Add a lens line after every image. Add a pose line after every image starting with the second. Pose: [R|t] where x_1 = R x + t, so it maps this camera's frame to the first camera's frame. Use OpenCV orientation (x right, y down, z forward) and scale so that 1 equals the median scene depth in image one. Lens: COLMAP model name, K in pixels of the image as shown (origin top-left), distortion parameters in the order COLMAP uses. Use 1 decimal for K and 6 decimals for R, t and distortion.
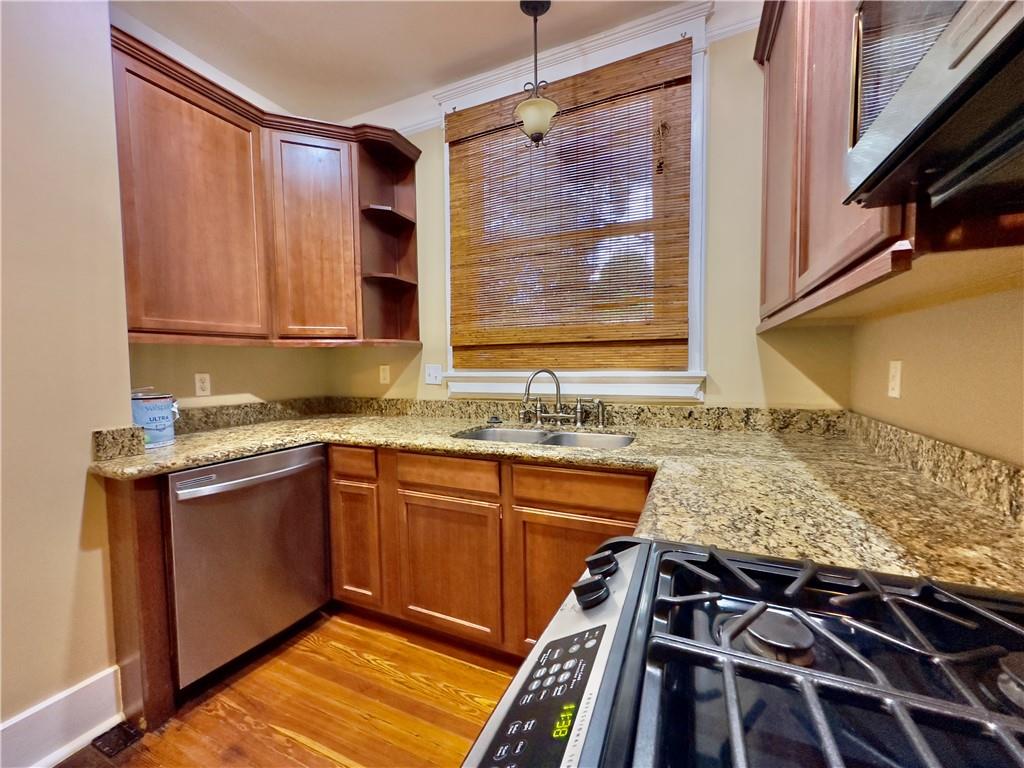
lens RADIAL K [[411.3, 0, 512.0], [0, 411.3, 384.0], [0, 0, 1]] dist [-0.001519, -0.000066]
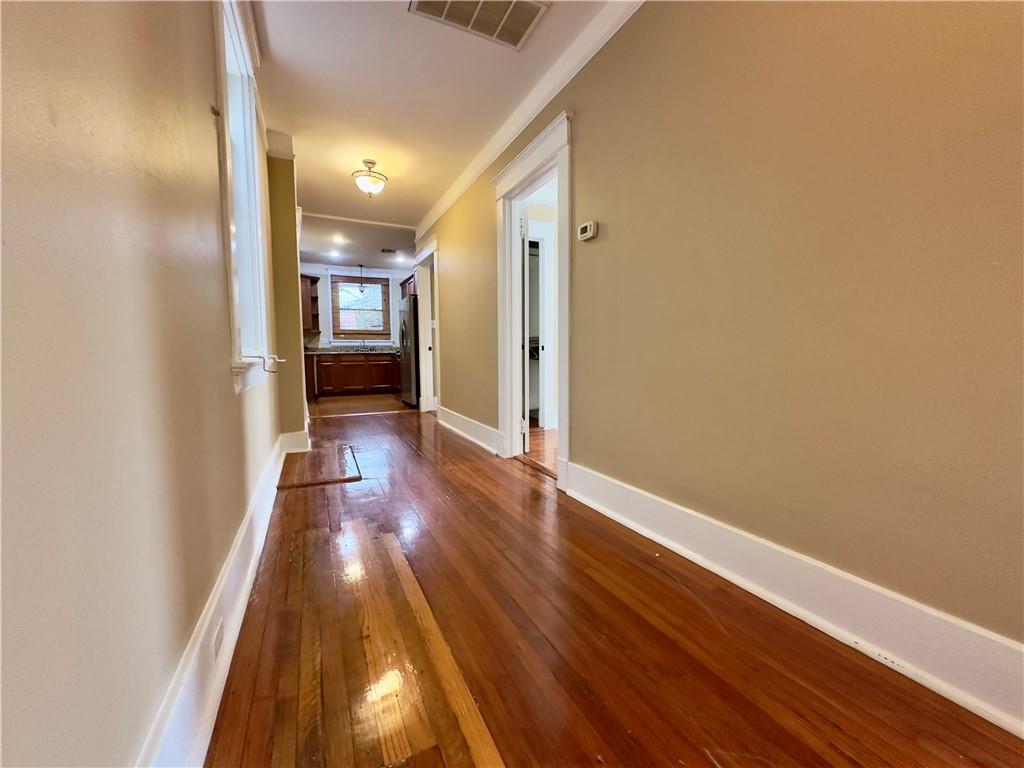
lens RADIAL K [[411.3, 0, 512.0], [0, 411.3, 384.0], [0, 0, 1]] dist [-0.001519, -0.000066]
pose [[0.647905, -0.051581, 0.759973, -2.095227], [0.040927, 0.998621, 0.032886, 0.339579], [-0.760621, 0.009796, 0.649122, -2.895002]]
